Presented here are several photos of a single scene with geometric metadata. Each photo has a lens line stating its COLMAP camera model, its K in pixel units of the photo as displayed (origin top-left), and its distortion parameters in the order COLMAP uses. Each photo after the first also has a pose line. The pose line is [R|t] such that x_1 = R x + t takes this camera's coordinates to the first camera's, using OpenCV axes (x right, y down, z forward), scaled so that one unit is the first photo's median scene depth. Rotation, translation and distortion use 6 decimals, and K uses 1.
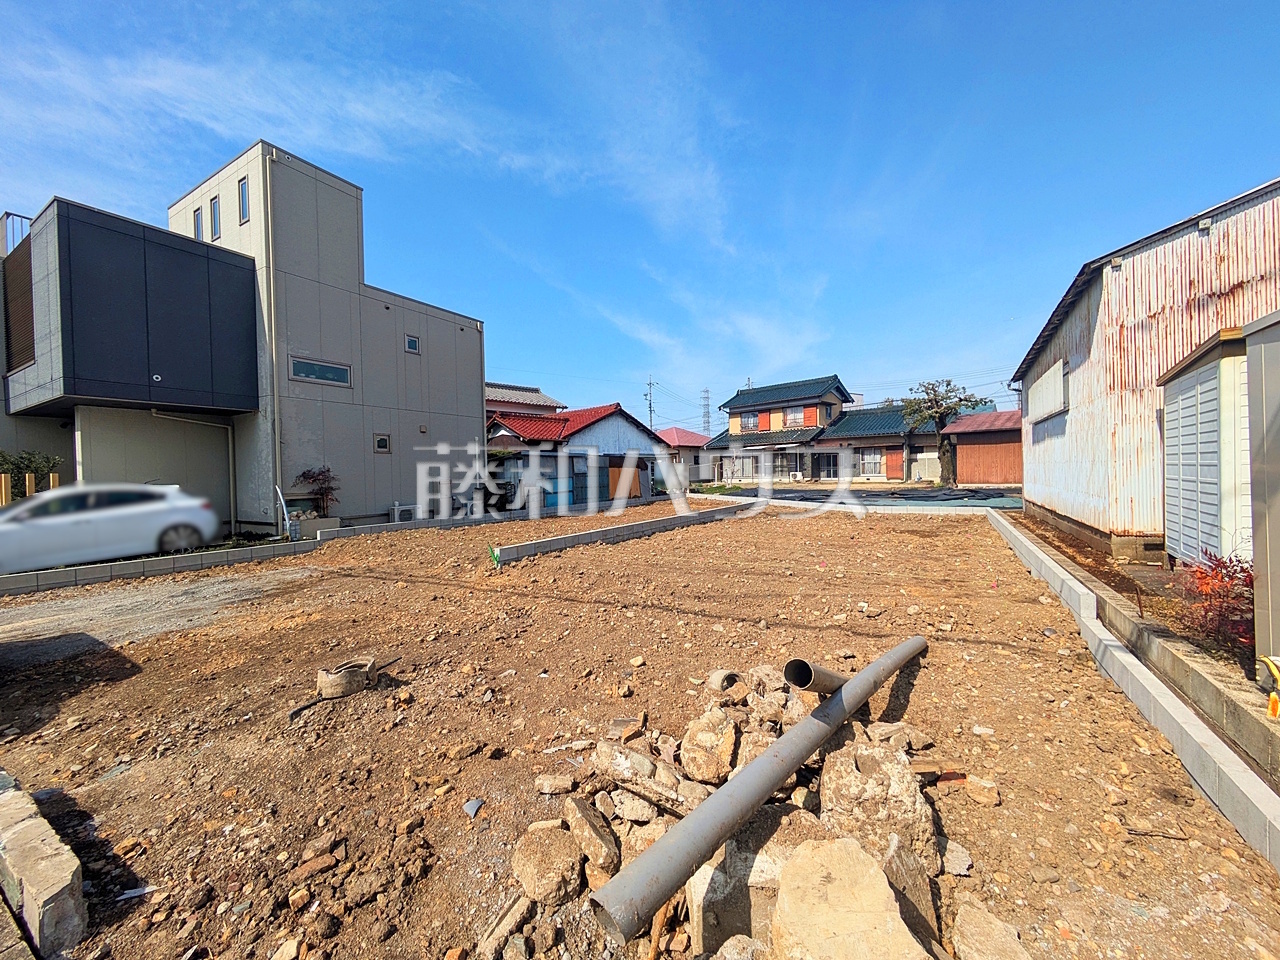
lens RADIAL K [[508.6, 0, 636.3], [0, 508.6, 476.3], [0, 0, 1]] dist [-0.002220, 0.002364]
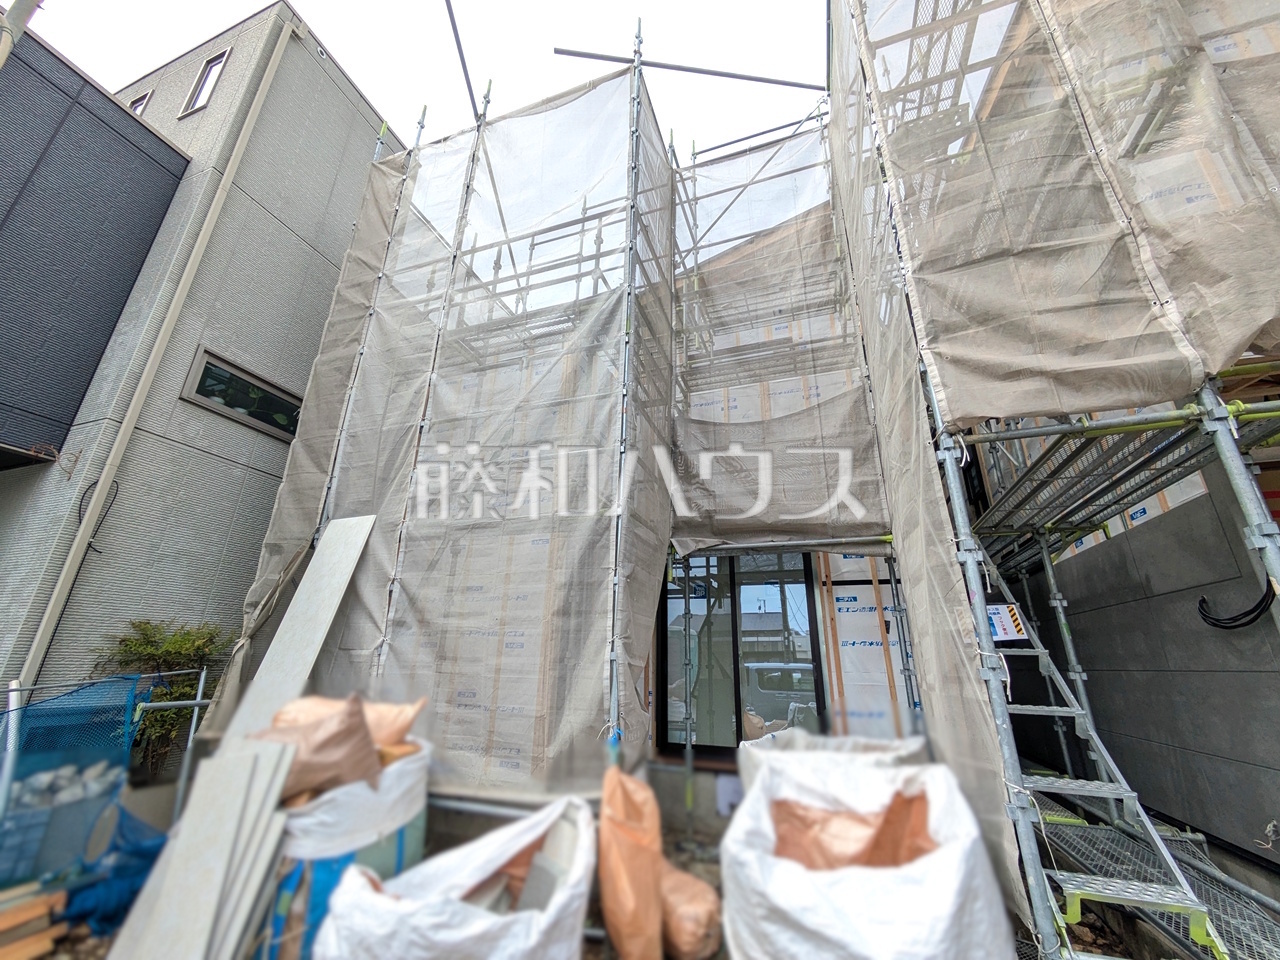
lens RADIAL K [[508.6, 0, 637.9], [0, 508.6, 479.2], [0, 0, 1]] dist [-0.002220, 0.002364]
pose [[0.981022, 0.105366, 0.162771, -0.169687], [-0.042054, 0.935107, -0.351860, -0.001209], [-0.189283, 0.338338, 0.921792, 0.256041]]
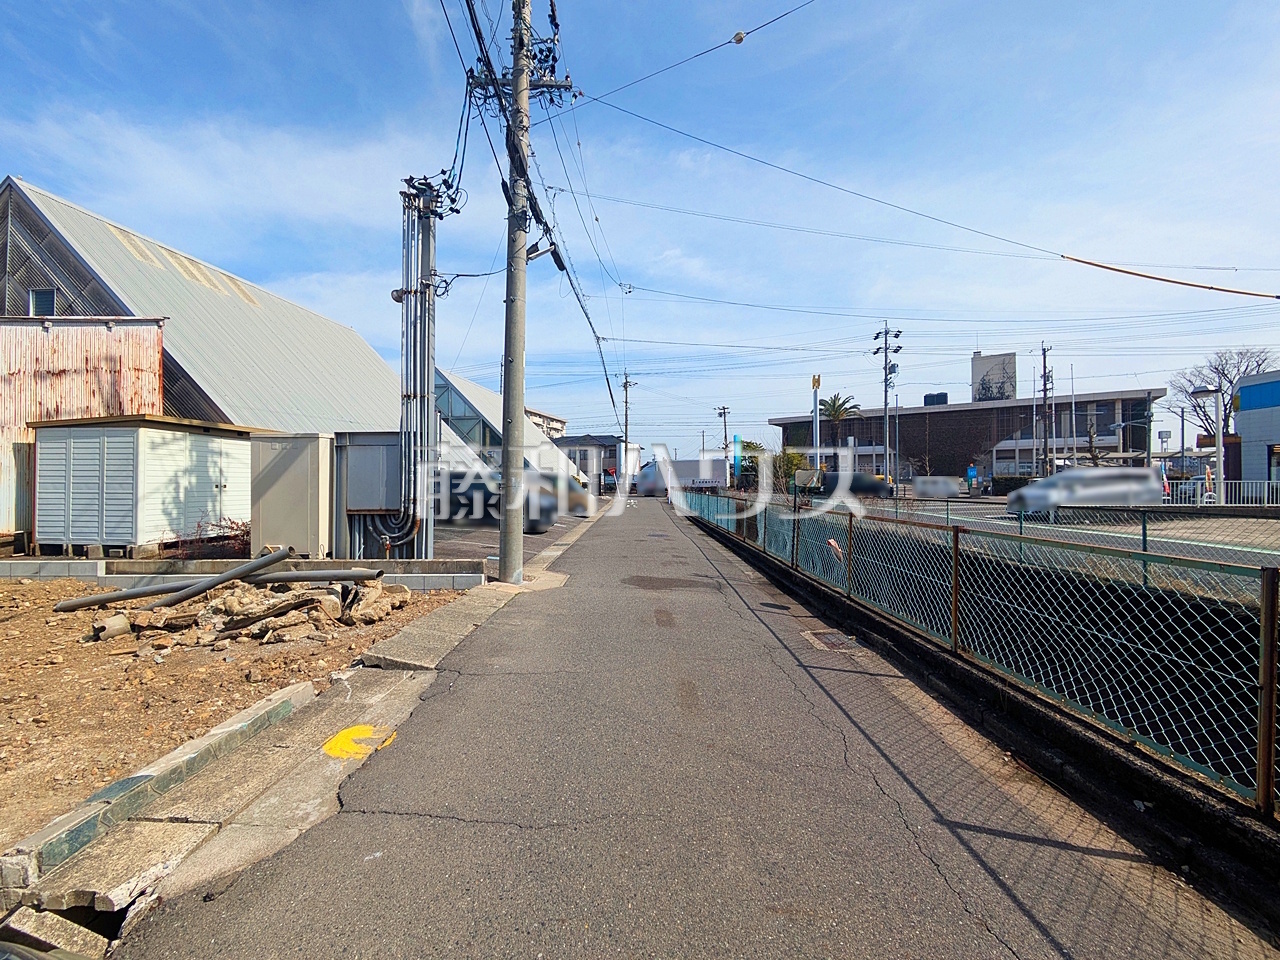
lens RADIAL K [[508.6, 0, 634.2], [0, 508.6, 482.5], [0, 0, 1]] dist [-0.002220, 0.002364]
pose [[-0.504586, 0.028268, 0.862898, -0.225207], [0.016320, 0.999598, -0.023203, 0.007770], [-0.863207, 0.002375, -0.504844, 0.056855]]
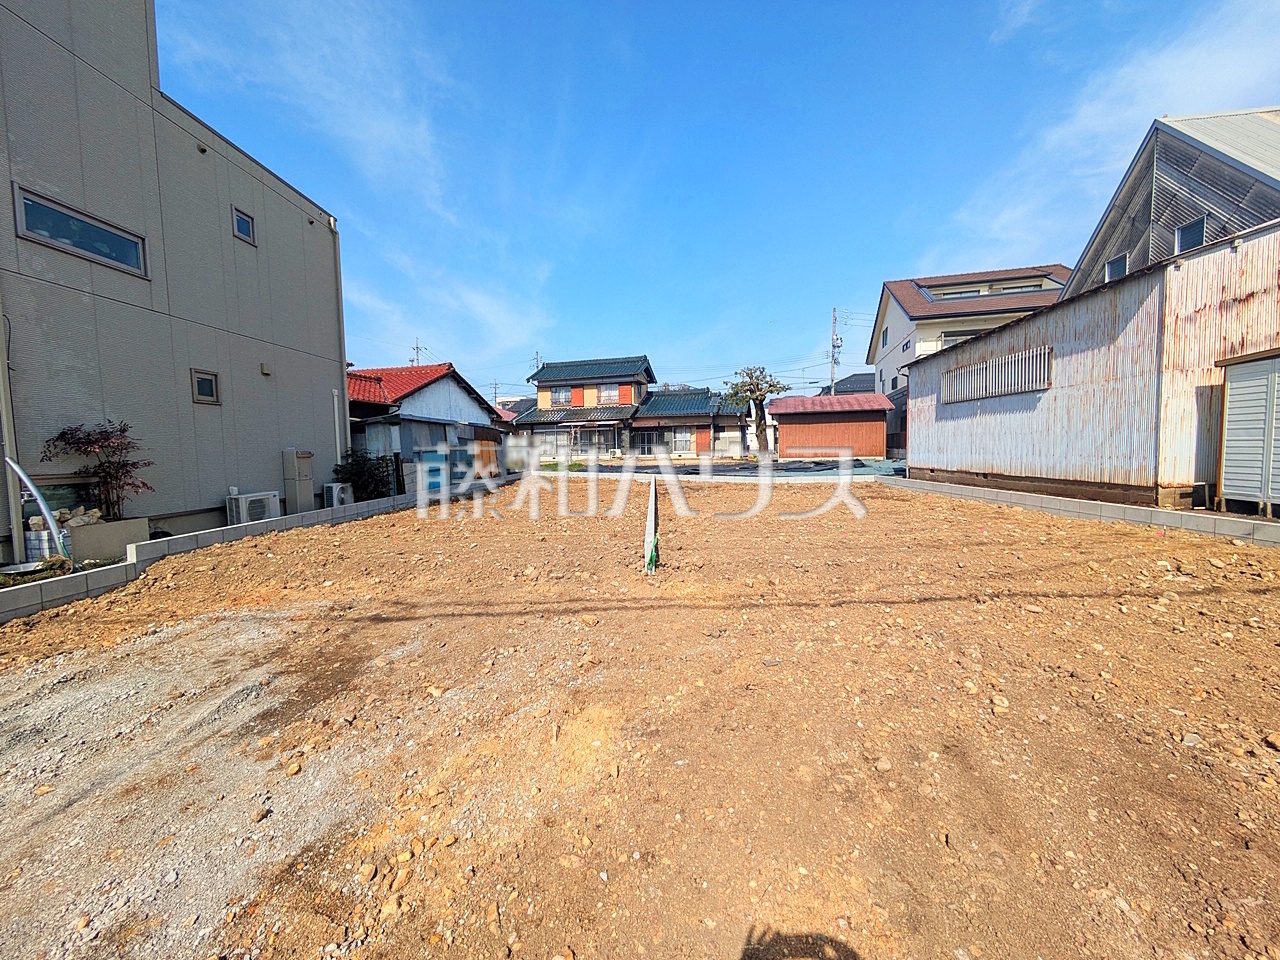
lens RADIAL K [[508.6, 0, 635.9], [0, 508.6, 477.3], [0, 0, 1]] dist [-0.002220, 0.002364]
pose [[0.872115, -0.023361, 0.488743, -0.183242], [0.003758, 0.999150, 0.041051, 0.008235], [-0.489287, -0.033965, 0.871461, 0.128791]]
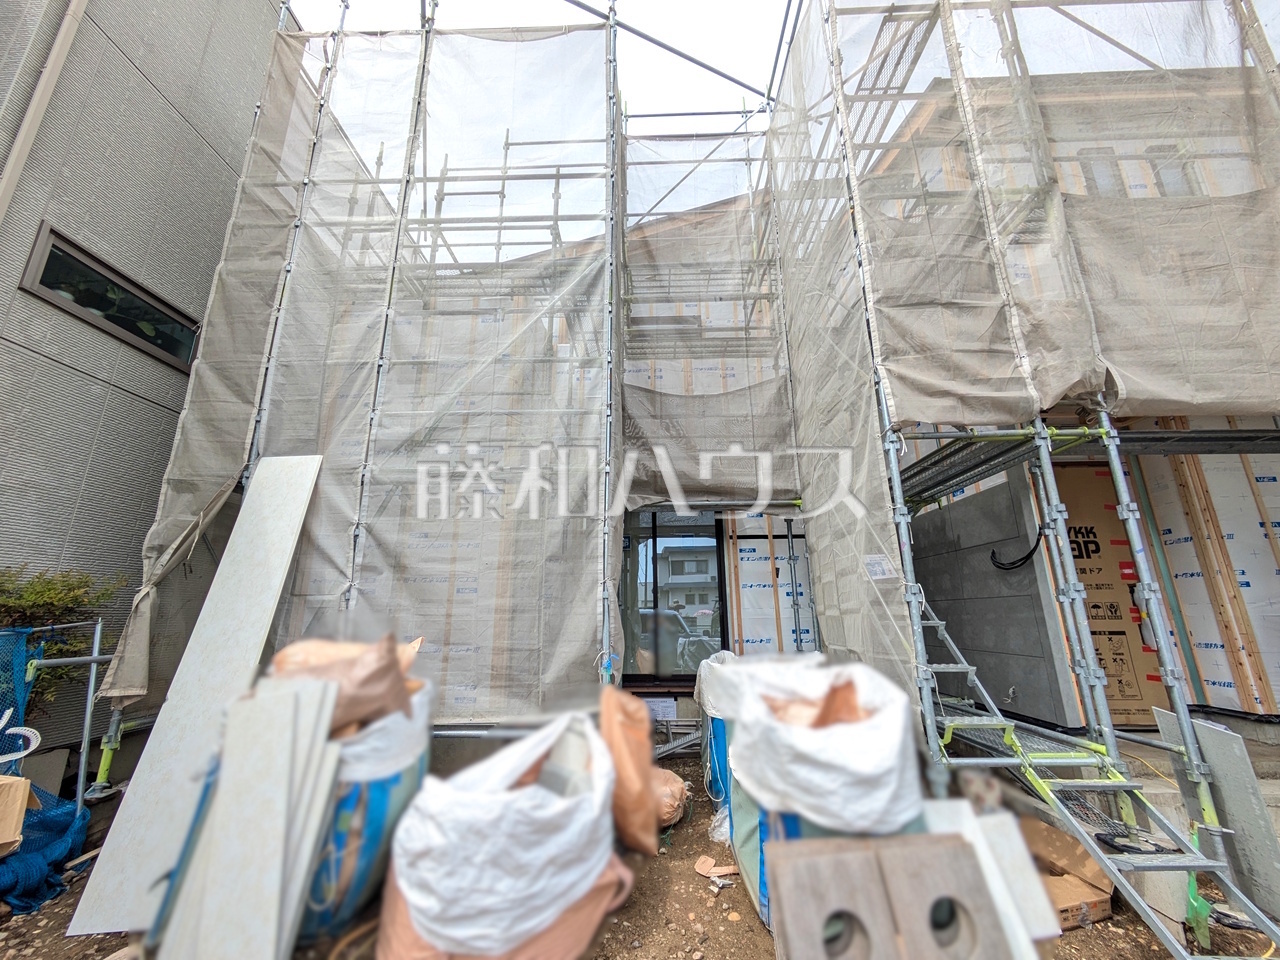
lens RADIAL K [[508.6, 0, 640.0], [0, 508.6, 479.2], [0, 0, 1]] dist [-0.002220, 0.002364]
pose [[0.874682, 0.141806, 0.463490, -0.209714], [-0.009778, 0.961213, -0.275633, 0.003381], [-0.484599, 0.236559, 0.842142, 0.253845]]
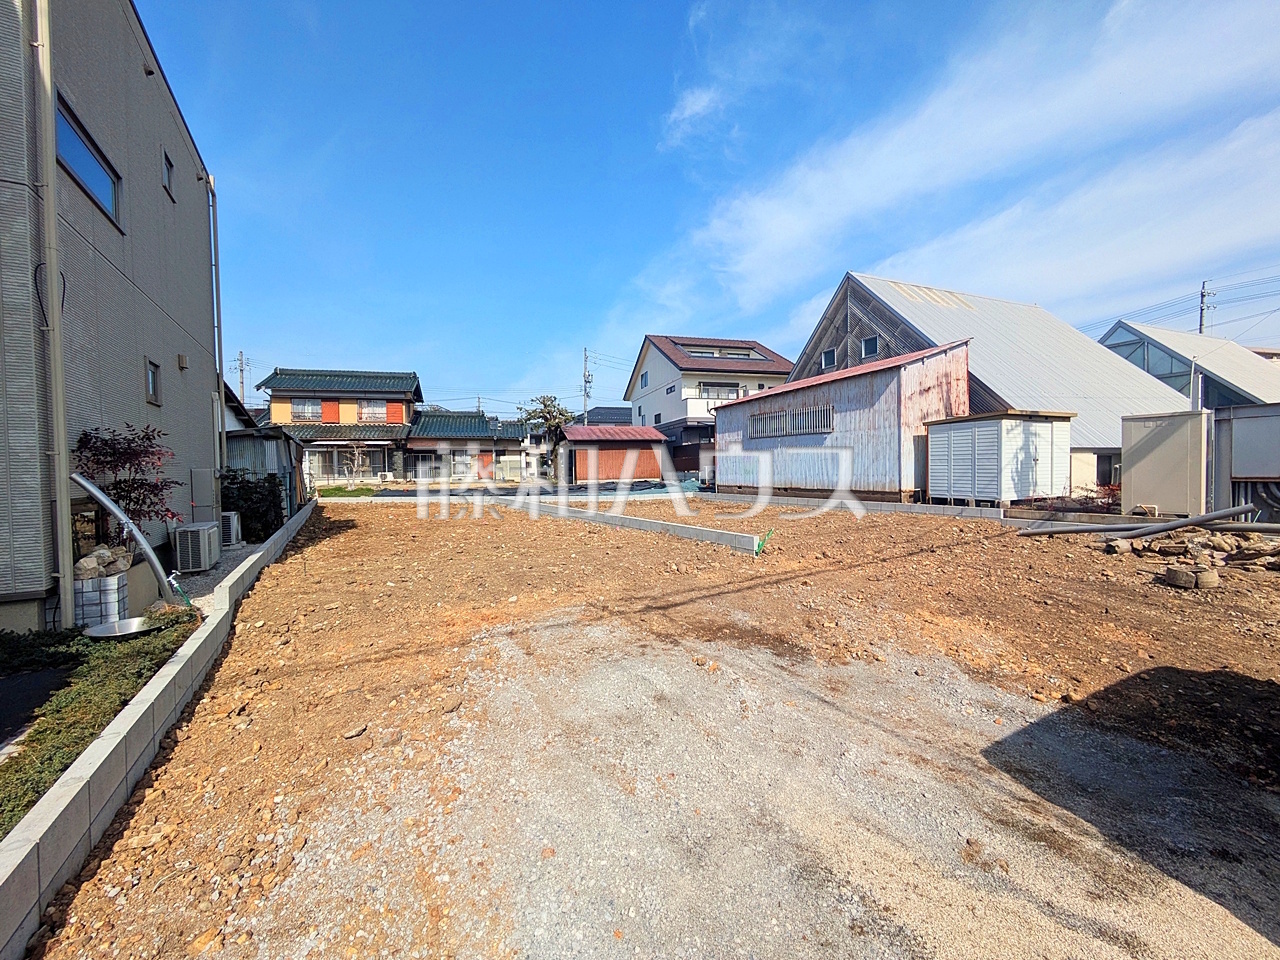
lens RADIAL K [[508.6, 0, 638.3], [0, 508.6, 480.1], [0, 0, 1]] dist [-0.002220, 0.002364]
pose [[0.477130, -0.006967, 0.878805, -0.349697], [0.010604, 0.999941, 0.002170, 0.011011], [-0.878769, 0.008284, 0.477176, 0.223969]]
